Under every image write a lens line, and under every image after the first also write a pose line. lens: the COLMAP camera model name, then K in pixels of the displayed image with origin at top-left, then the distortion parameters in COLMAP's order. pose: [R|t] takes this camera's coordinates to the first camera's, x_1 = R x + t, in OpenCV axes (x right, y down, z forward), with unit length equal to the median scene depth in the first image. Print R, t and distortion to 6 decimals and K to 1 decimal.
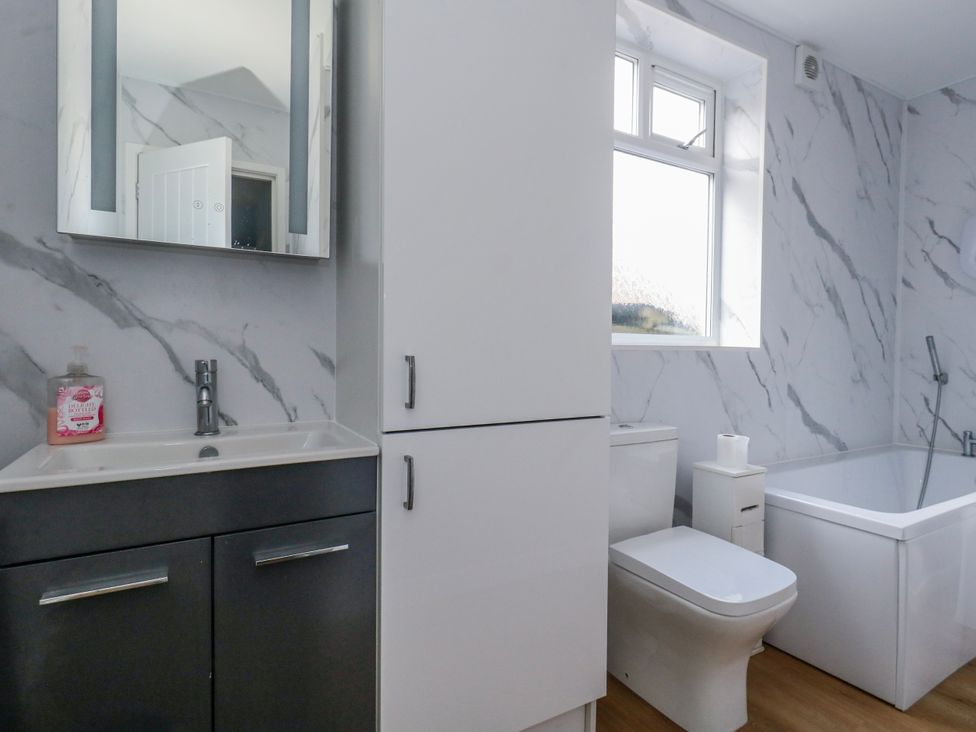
lens RADIAL K [[518.1, 0, 503.4], [0, 518.1, 364.0], [0, 0, 1]] dist [-0.000635, 0.000337]
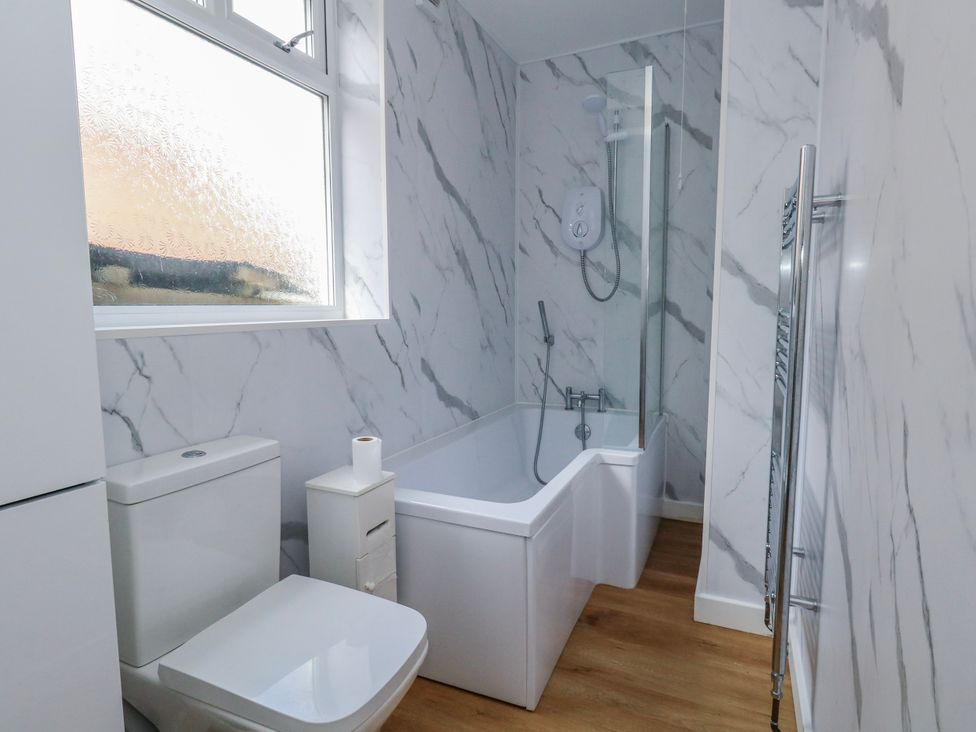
lens RADIAL K [[517.0, 0, 482.1], [0, 517.0, 364.5], [0, 0, 1]] dist [0.004923, 0.000692]
pose [[0.829946, -0.075840, 0.552665, 0.139728], [0.024600, 0.994727, 0.099561, -0.036131], [-0.557301, -0.069035, 0.827435, 0.198711]]
